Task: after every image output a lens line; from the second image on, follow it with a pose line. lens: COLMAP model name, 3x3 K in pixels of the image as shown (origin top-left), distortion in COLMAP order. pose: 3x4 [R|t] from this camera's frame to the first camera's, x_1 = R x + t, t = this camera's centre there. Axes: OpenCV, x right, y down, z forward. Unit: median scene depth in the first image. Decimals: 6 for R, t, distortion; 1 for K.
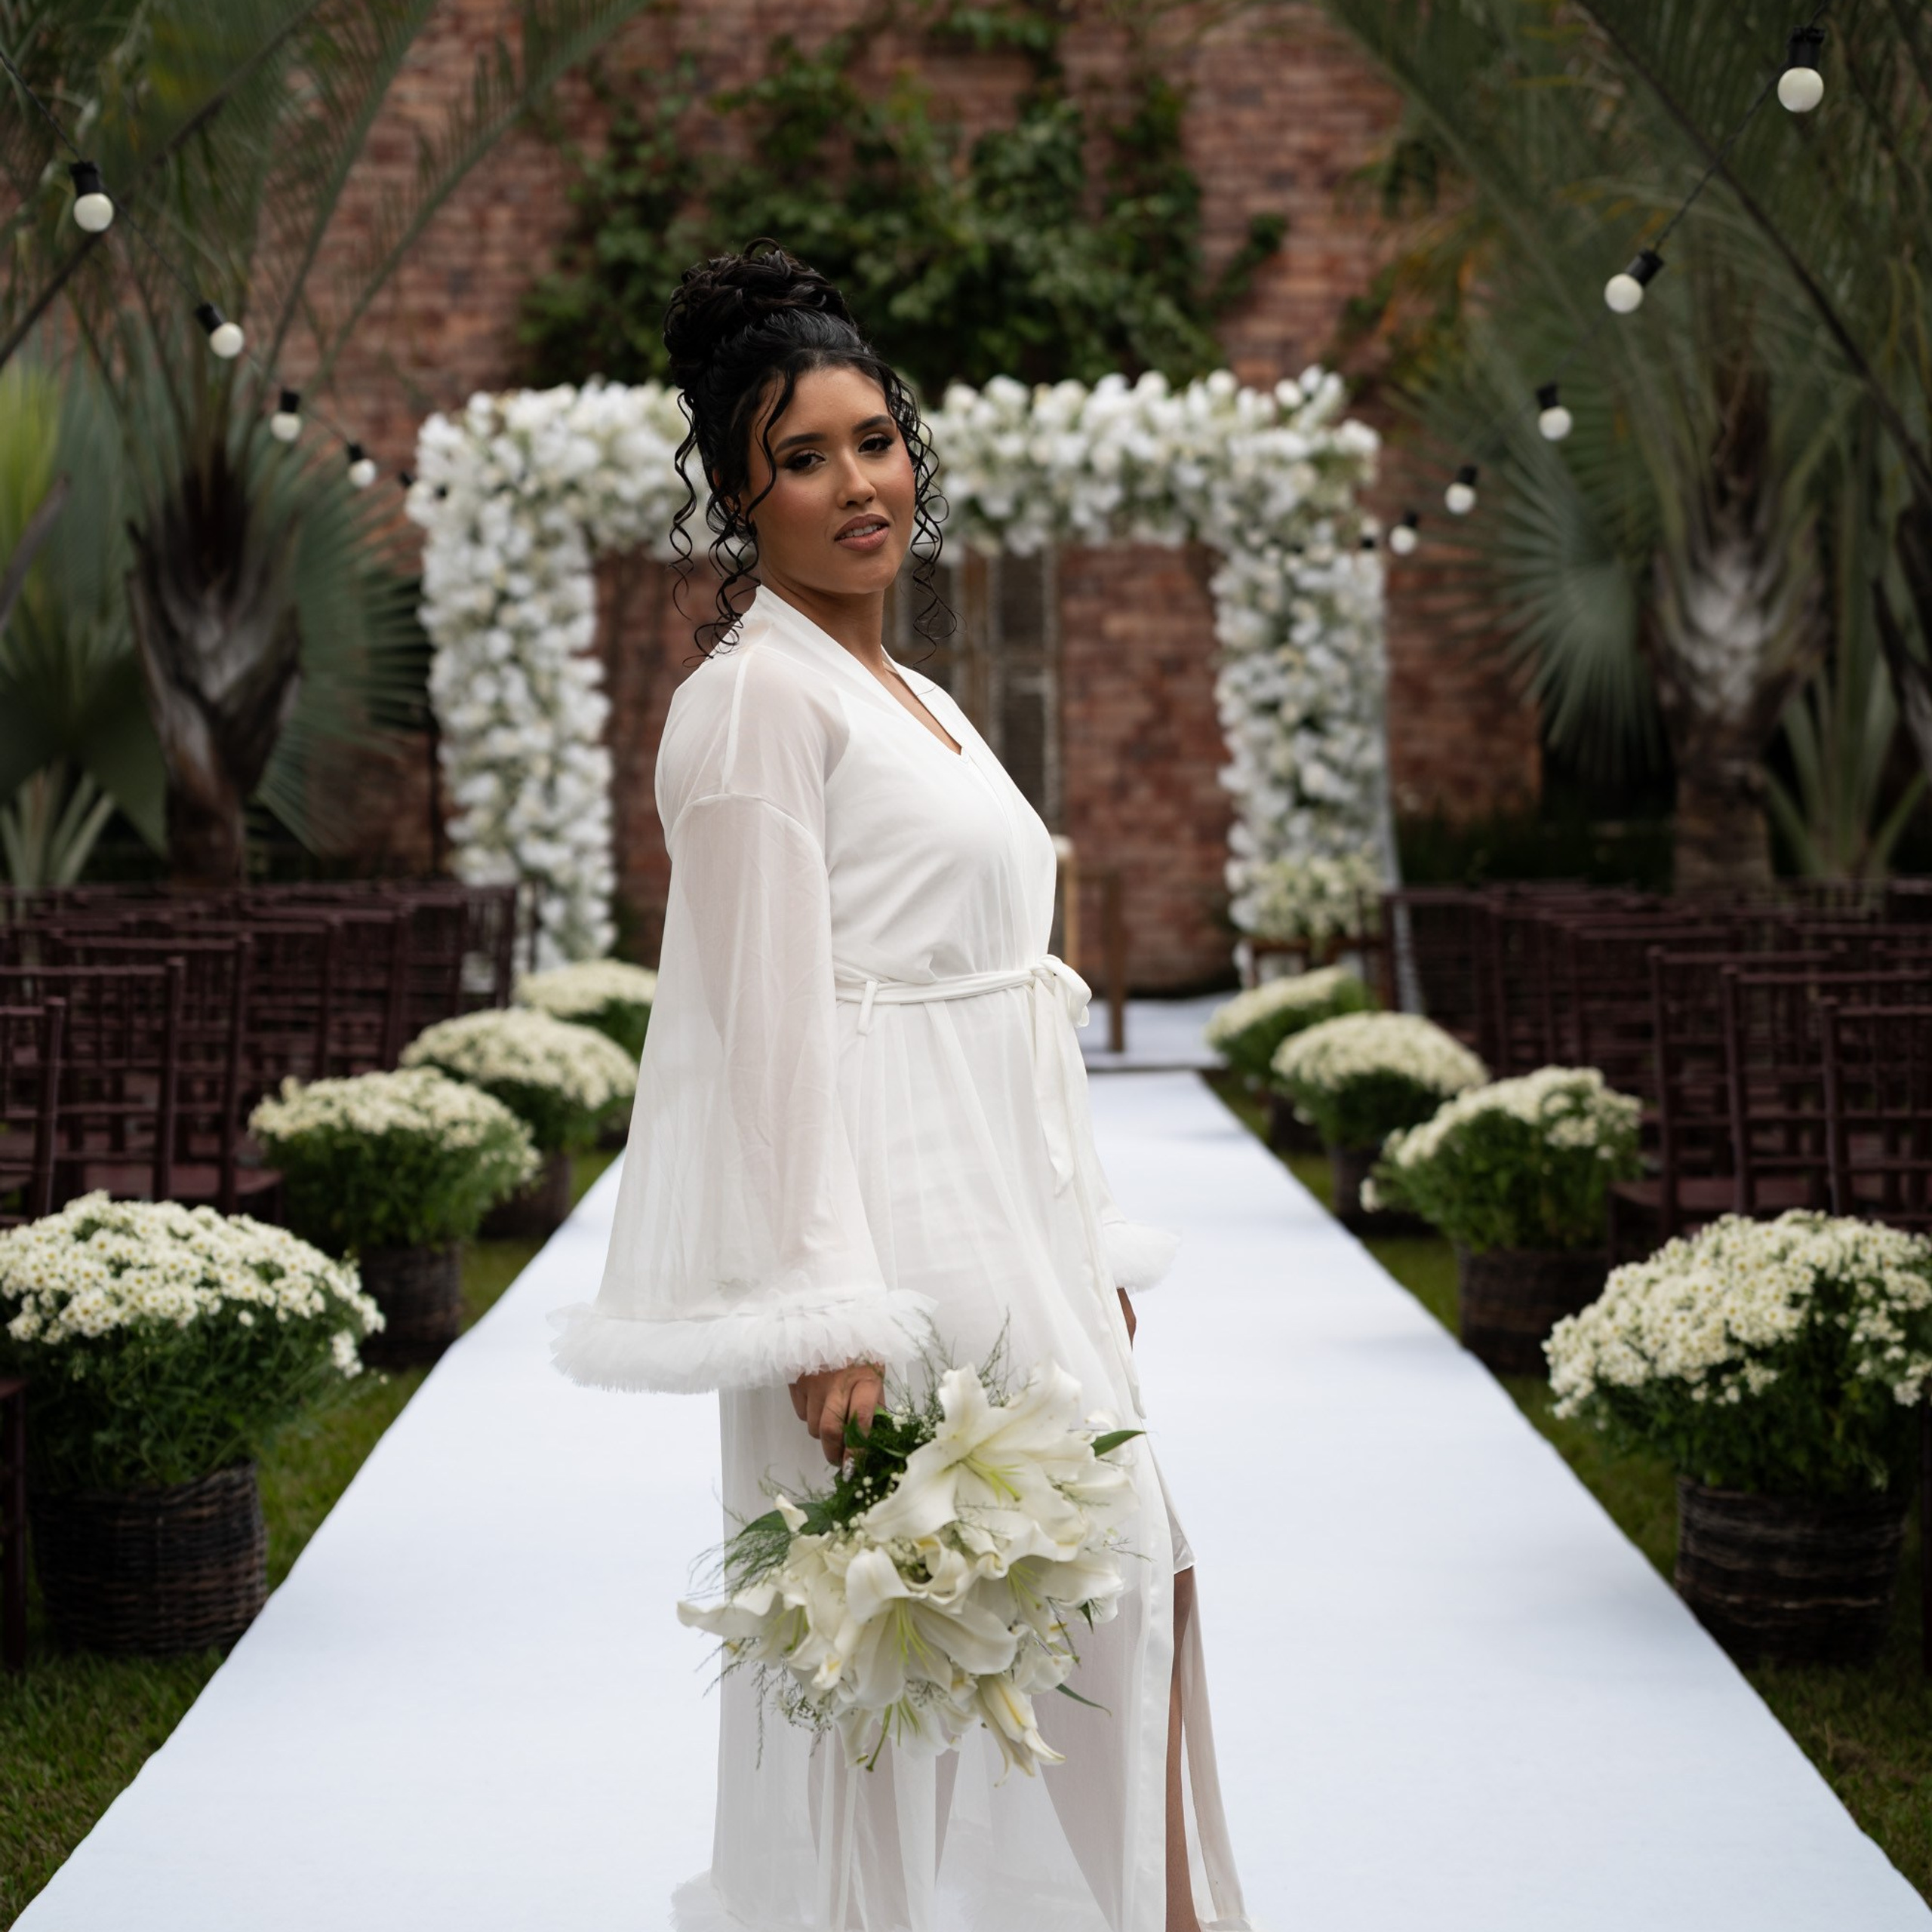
lens RADIAL K [[4139.4, 0, 988.2], [0, 4139.4, 948.0], [0, 0, 1]] dist [0.099048, -0.082488]
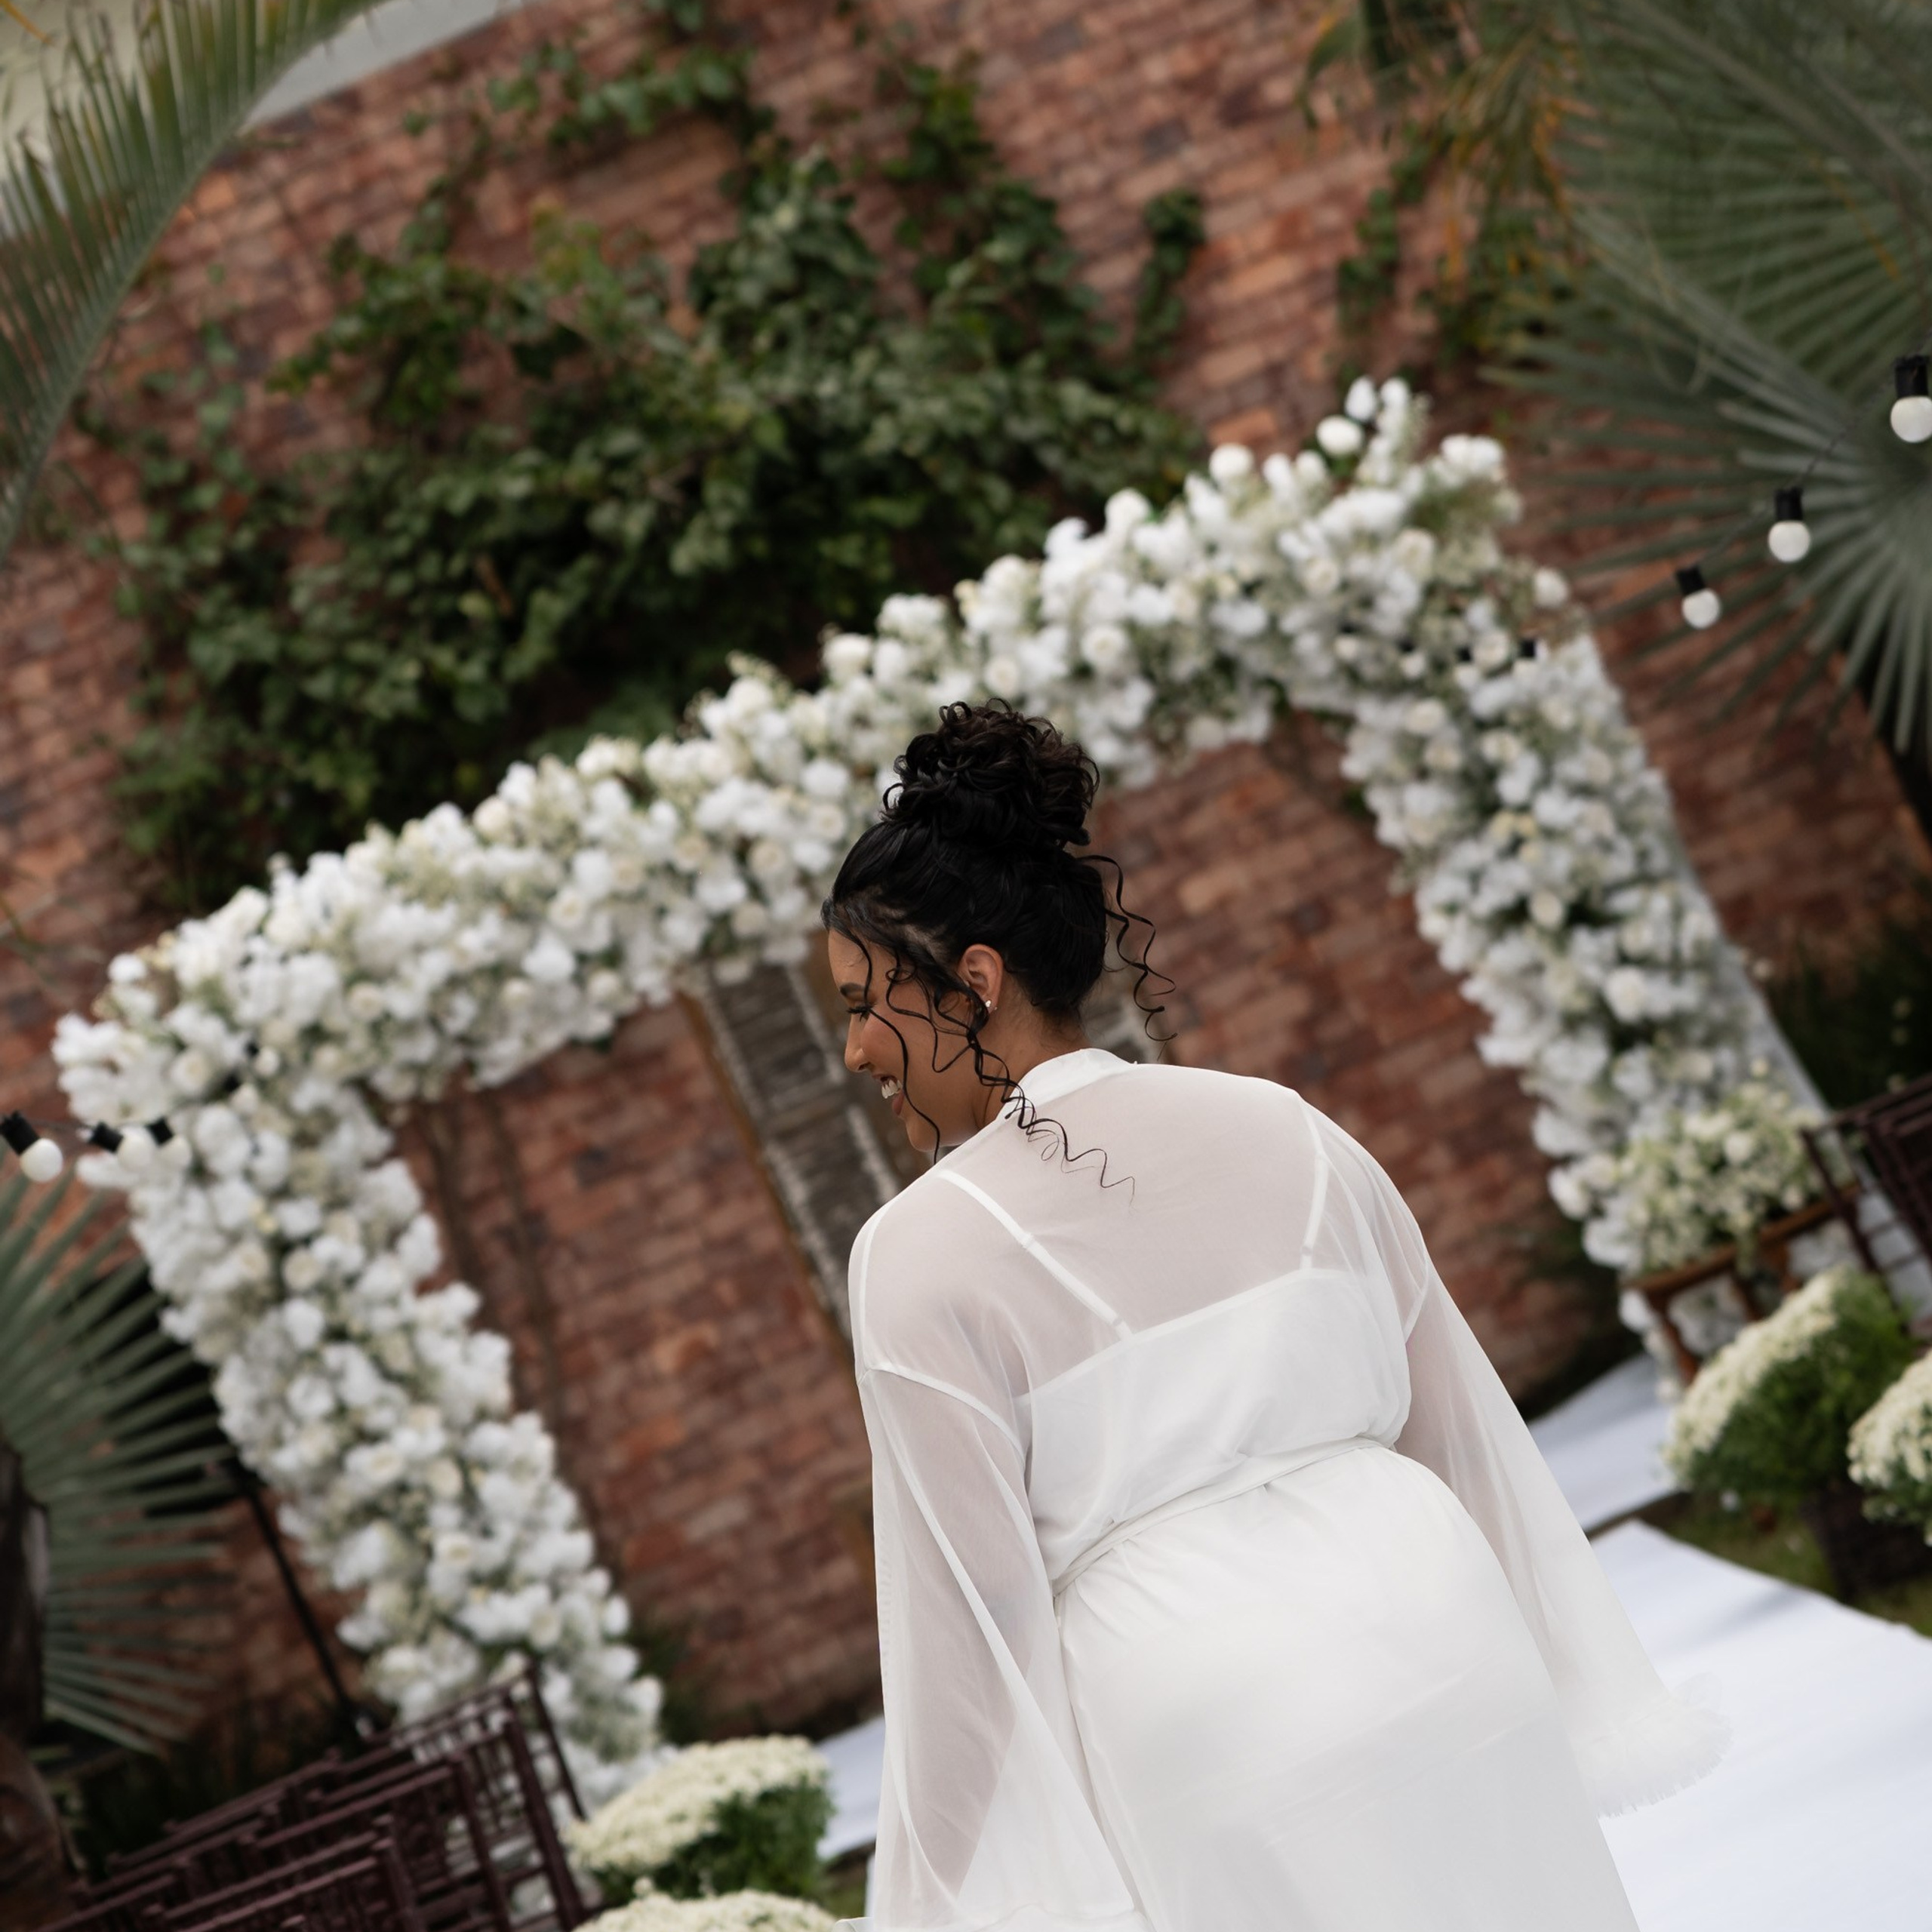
lens RADIAL K [[6350.3, 0, 971.1], [0, 6350.3, 828.0], [0, 0, 1]] dist [0.010981, 1.512612]
pose [[0.919595, -0.392453, 0.018063, -0.016912], [0.392318, 0.914902, -0.095078, -0.012662], [0.020788, 0.094520, 0.995306, 0.071145]]
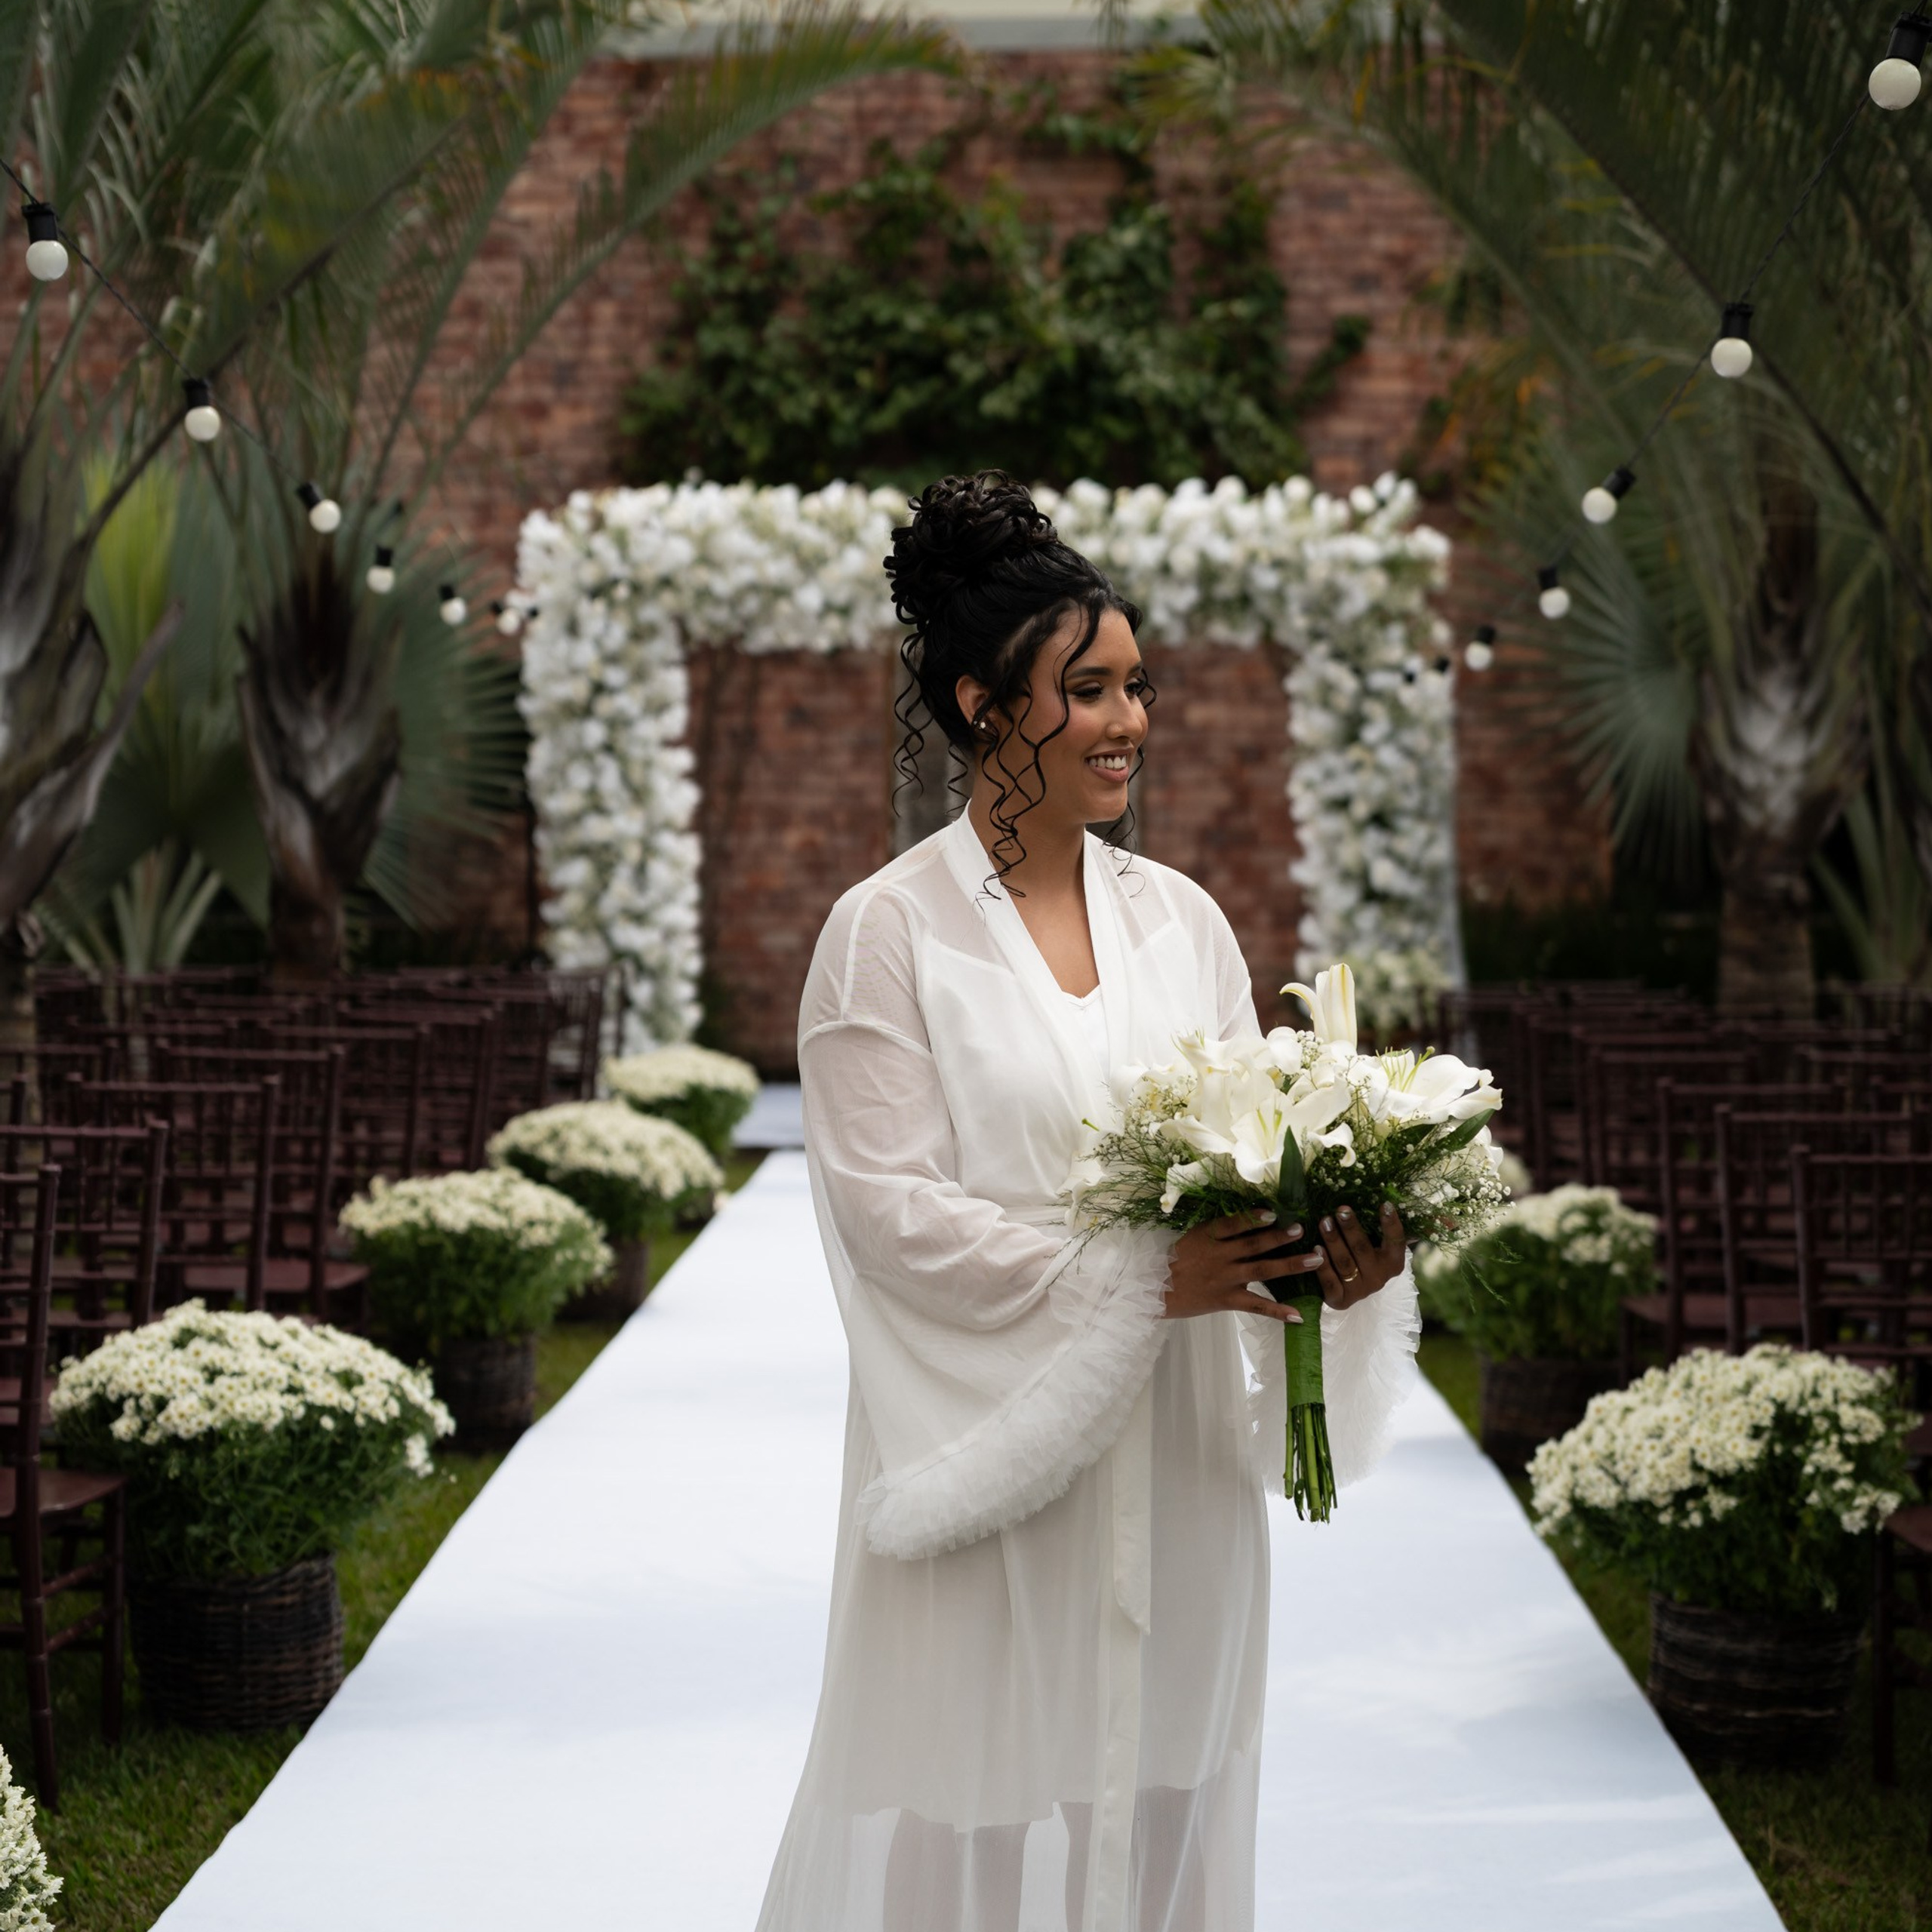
lens RADIAL K [[4140.1, 0, 966.0], [0, 4140.1, 966.0], [0, 0, 1]] dist [0.083848, -0.005489]
pose [[0.999431, 0.014227, -0.030581, 0.007282], [-0.014464, 0.999867, -0.007544, -0.008861], [0.030469, 0.007982, 0.999504, -0.030082]]
